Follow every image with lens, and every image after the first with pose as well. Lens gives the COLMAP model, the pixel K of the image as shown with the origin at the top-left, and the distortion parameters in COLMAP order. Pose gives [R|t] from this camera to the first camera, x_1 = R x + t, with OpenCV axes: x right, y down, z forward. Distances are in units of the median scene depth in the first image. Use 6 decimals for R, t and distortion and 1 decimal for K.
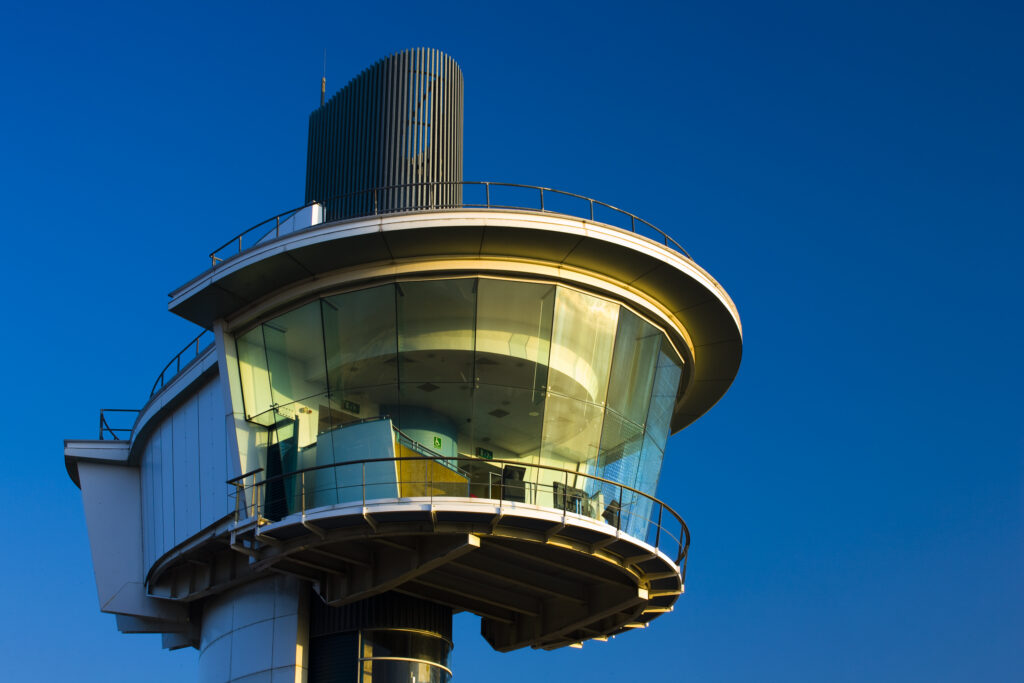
lens RADIAL K [[2081.2, 0, 512.0], [0, 2081.2, 341.5], [0, 0, 1]] dist [-0.359374, 0.118712]
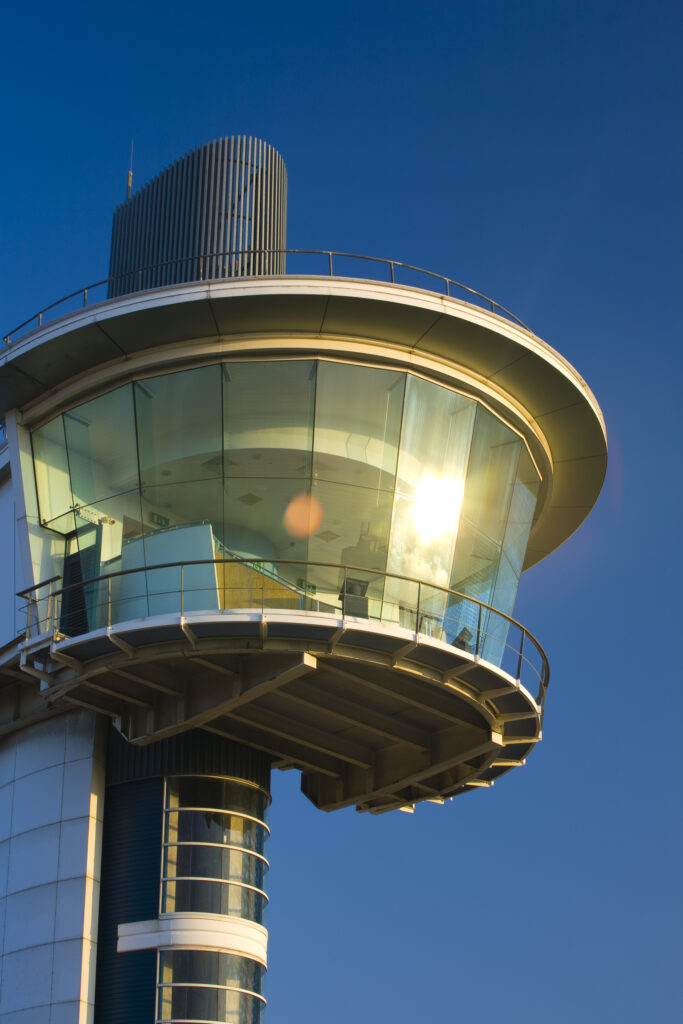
lens RADIAL K [[2081.2, 0, 341.5], [0, 2081.2, 512.0], [0, 0, 1]] dist [-0.359374, 0.118712]
pose [[0.998988, 0.023097, 0.038590, -0.036988], [-0.021410, 0.998821, -0.043565, 0.067284], [-0.039551, 0.042694, 0.998305, 0.138331]]
